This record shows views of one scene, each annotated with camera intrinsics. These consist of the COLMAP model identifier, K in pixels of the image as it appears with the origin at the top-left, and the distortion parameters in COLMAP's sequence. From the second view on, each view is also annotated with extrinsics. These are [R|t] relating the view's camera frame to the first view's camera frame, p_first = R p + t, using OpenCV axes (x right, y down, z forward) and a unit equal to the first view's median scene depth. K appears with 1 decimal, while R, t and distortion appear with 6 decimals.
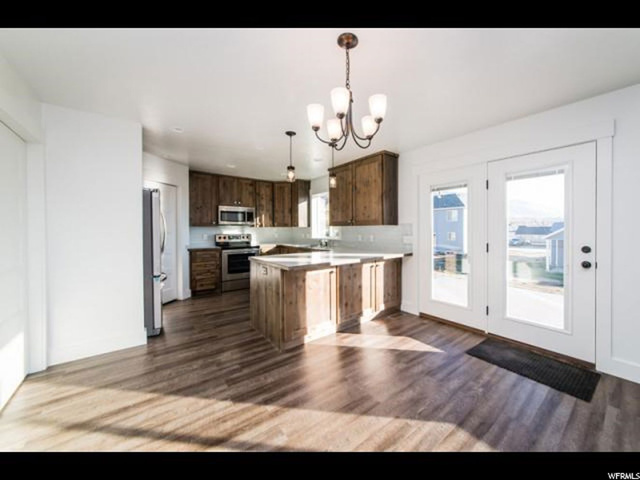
lens RADIAL K [[231.4, 0, 339.3], [0, 231.4, 231.1], [0, 0, 1]] dist [-0.002152, 0.000224]
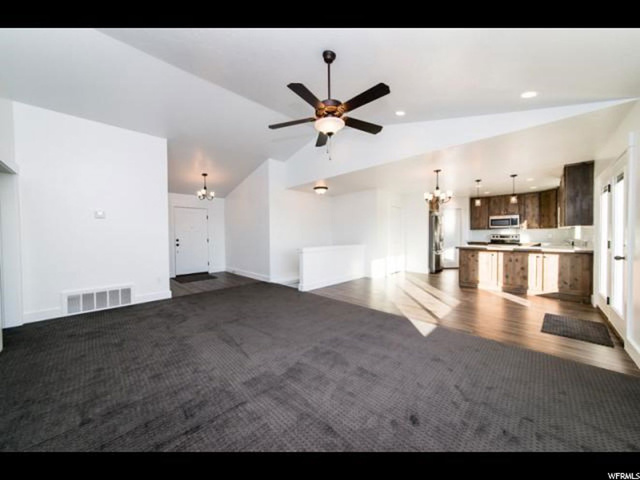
lens RADIAL K [[231.4, 0, 321.4], [0, 231.4, 236.4], [0, 0, 1]] dist [-0.002152, 0.000224]
pose [[0.093213, 0.015175, -0.995531, 1.394646], [-0.001373, 0.999885, 0.015113, 0.008864], [0.995645, -0.000042, 0.093223, -0.437820]]
